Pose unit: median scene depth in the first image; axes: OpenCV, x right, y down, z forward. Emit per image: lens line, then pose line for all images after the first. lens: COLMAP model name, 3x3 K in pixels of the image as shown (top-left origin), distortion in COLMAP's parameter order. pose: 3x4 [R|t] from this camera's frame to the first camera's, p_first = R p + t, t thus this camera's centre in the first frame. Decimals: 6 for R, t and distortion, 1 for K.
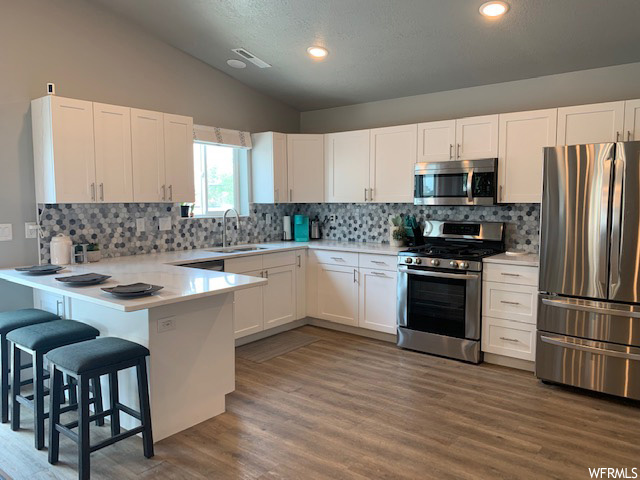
lens RADIAL K [[485.9, 0, 317.3], [0, 485.9, 222.0], [0, 0, 1]] dist [0.075047, -0.069589]
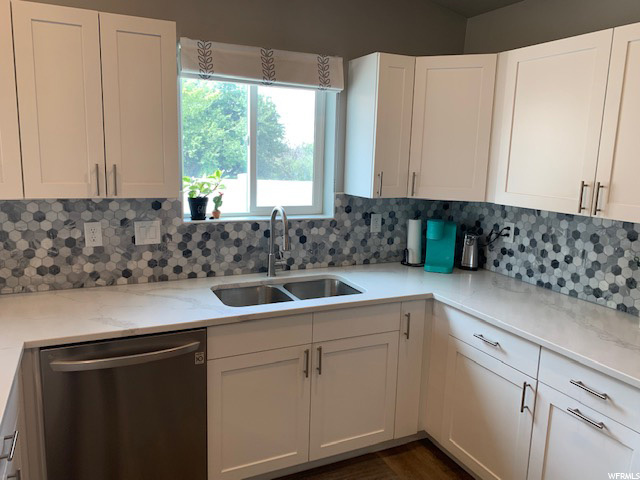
lens RADIAL K [[485.9, 0, 317.3], [0, 485.9, 222.0], [0, 0, 1]] dist [0.075047, -0.069589]
pose [[0.892814, 0.096602, -0.439945, 0.083663], [-0.054688, 0.992753, 0.107005, -0.066200], [0.447094, -0.071476, 0.891627, 0.518440]]
